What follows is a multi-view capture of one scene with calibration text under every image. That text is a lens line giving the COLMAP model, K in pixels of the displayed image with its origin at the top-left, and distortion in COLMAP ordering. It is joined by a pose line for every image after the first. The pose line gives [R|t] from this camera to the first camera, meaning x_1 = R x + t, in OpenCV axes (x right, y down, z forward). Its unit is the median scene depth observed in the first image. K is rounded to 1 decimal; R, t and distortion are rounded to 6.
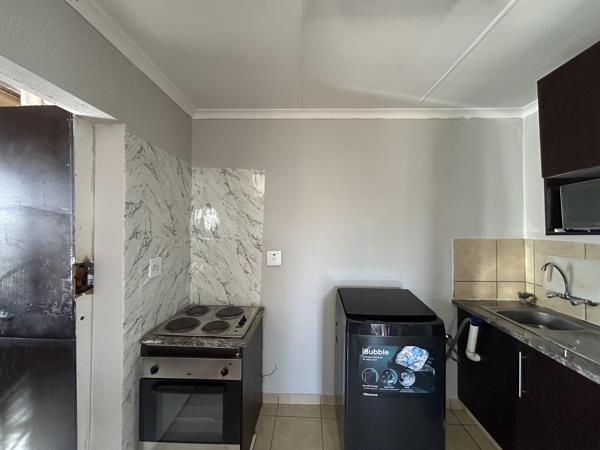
lens RADIAL K [[241.4, 0, 300.0], [0, 241.4, 225.0], [0, 0, 1]] dist [0.000651, 0.000336]
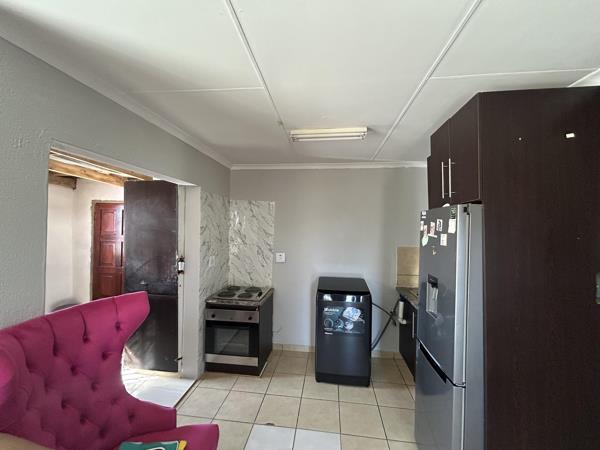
lens RADIAL K [[241.4, 0, 300.0], [0, 241.4, 225.0], [0, 0, 1]] dist [0.000651, 0.000336]
pose [[0.996179, 0.005453, -0.087160, 0.210795], [-0.005877, 0.999972, -0.004604, -0.093316], [0.087133, 0.005098, 0.996184, -0.757801]]
